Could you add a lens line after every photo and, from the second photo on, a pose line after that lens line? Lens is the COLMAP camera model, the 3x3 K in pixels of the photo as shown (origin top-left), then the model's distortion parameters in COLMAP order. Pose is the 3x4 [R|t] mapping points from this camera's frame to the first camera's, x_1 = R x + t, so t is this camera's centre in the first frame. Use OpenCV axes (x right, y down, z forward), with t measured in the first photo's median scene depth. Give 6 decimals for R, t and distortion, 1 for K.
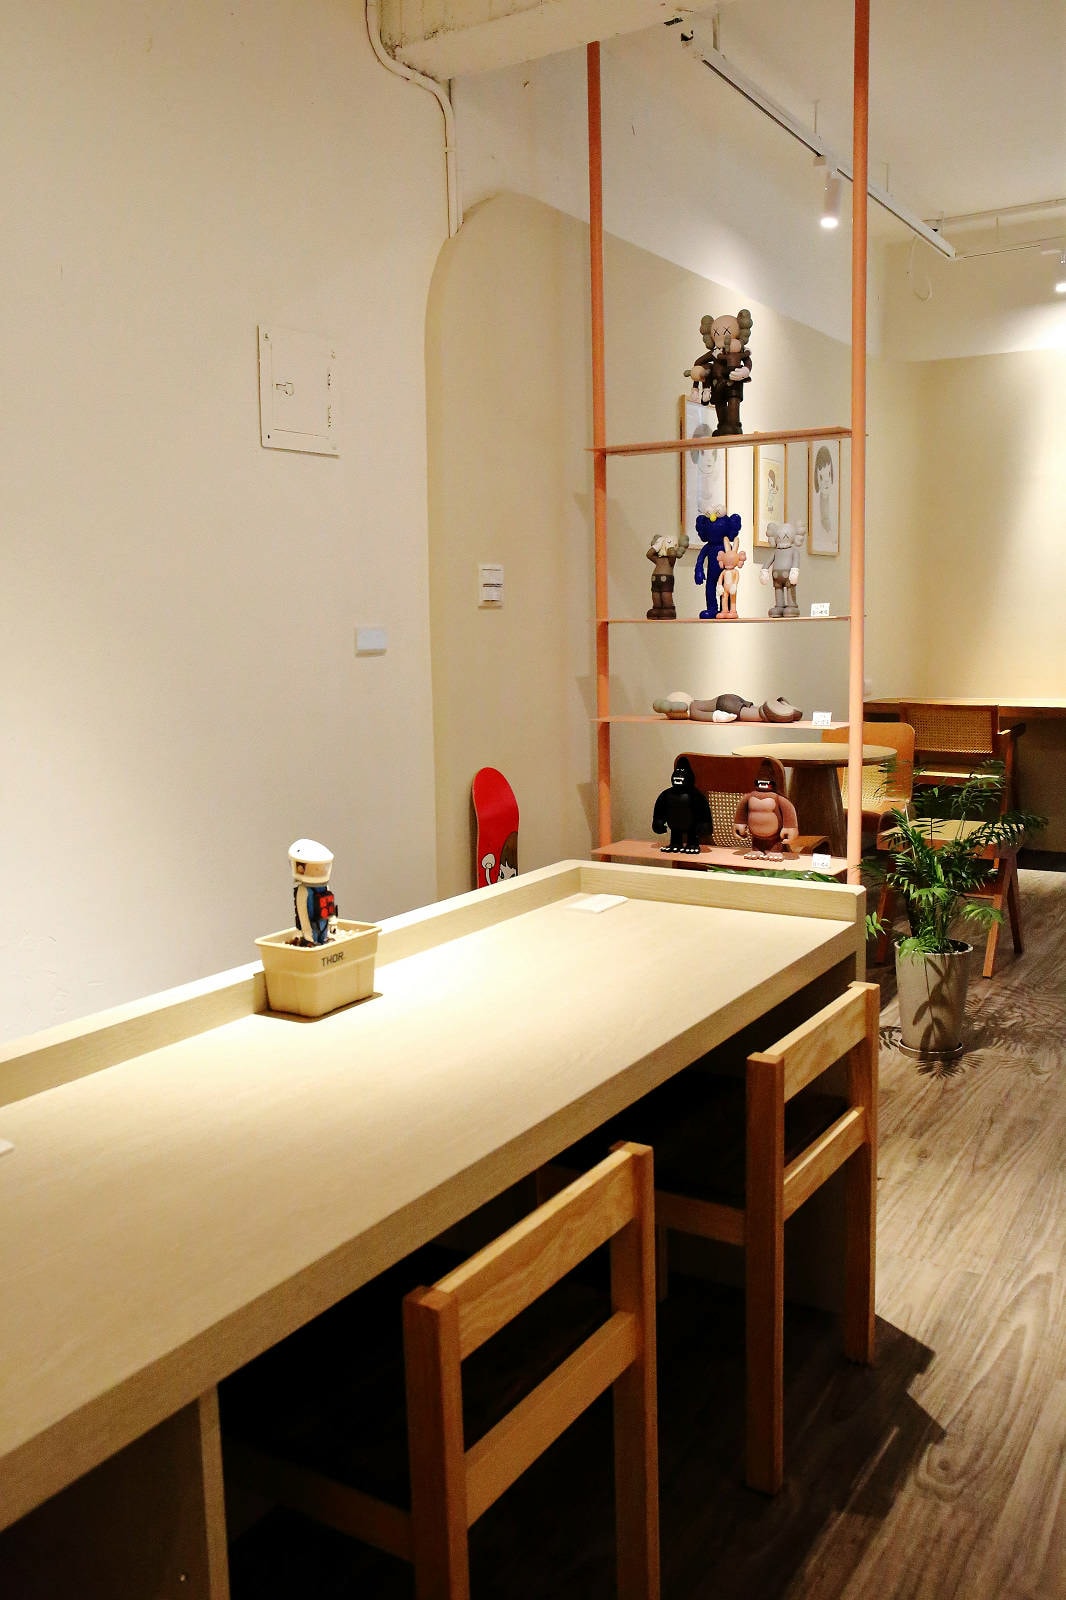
lens RADIAL K [[1372.0, 0, 540.6], [0, 1372.0, 797.7], [0, 0, 1]] dist [-0.038800, 0.050147]
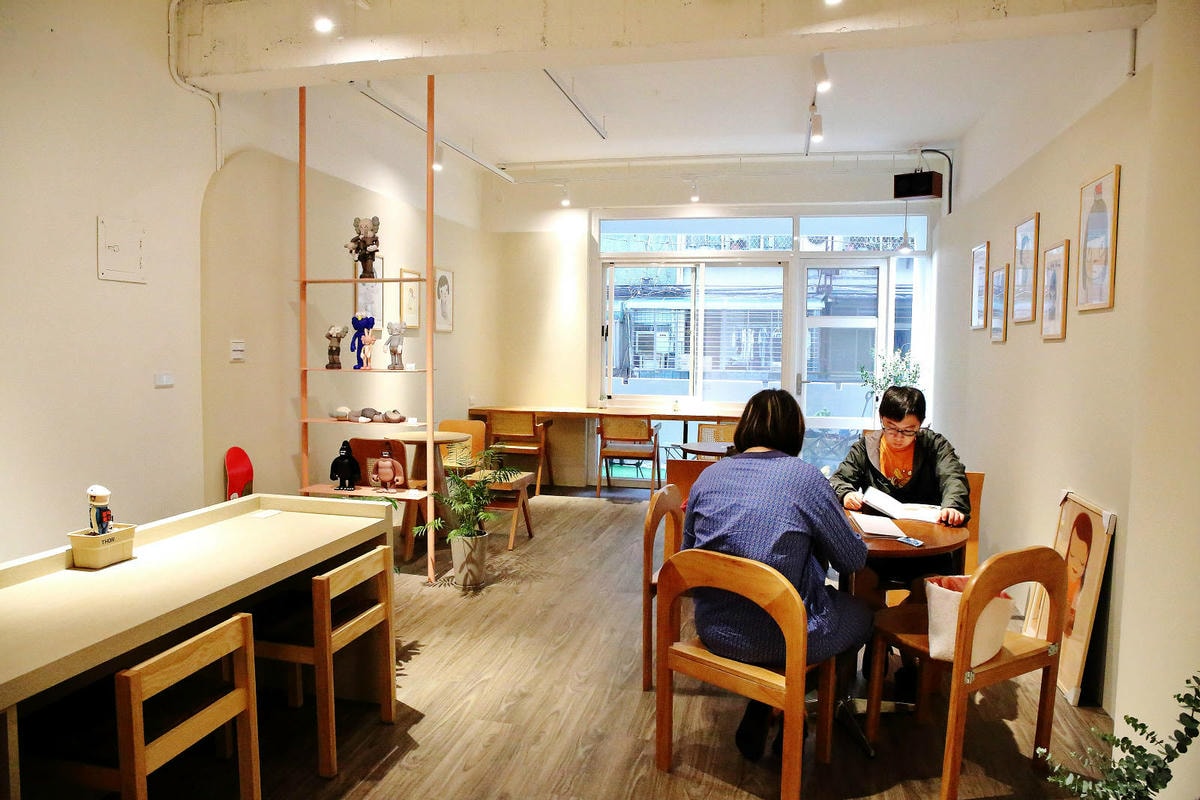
lens RADIAL K [[820.4, 0, 603.5], [0, 820.4, 399.8], [0, 0, 1]] dist [-0.087412, 0.063439]
pose [[0.947622, 0.006675, 0.319325, 0.092611], [0.016694, 0.997380, -0.070388, -0.000177], [-0.318958, 0.072032, 0.945027, -0.223909]]
